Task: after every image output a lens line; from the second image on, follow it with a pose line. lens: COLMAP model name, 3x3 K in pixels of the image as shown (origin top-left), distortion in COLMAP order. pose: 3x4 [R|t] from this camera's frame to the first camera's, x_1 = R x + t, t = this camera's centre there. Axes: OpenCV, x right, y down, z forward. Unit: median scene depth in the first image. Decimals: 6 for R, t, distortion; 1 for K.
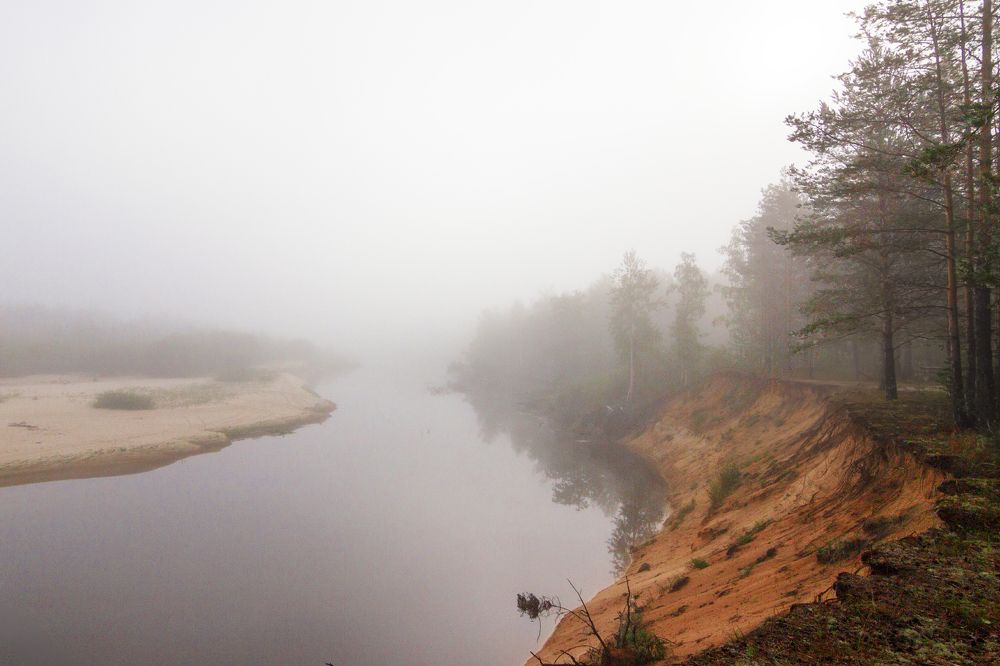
lens RADIAL K [[940.9, 0, 500.0], [0, 940.9, 333.0], [0, 0, 1]] dist [0.006366, 0.000180]
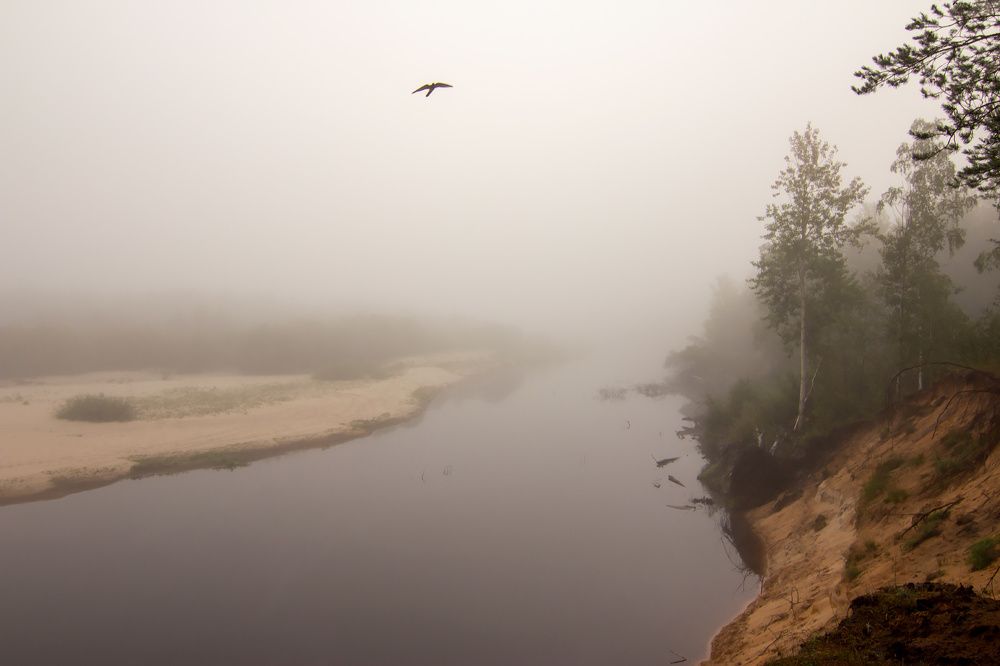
lens RADIAL K [[940.9, 0, 500.0], [0, 940.9, 333.0], [0, 0, 1]] dist [0.006366, 0.000180]
pose [[0.910354, -0.016265, -0.413511, 0.194895], [0.021797, 0.999725, 0.008663, 0.013448], [0.413257, -0.016899, 0.910458, 0.465428]]
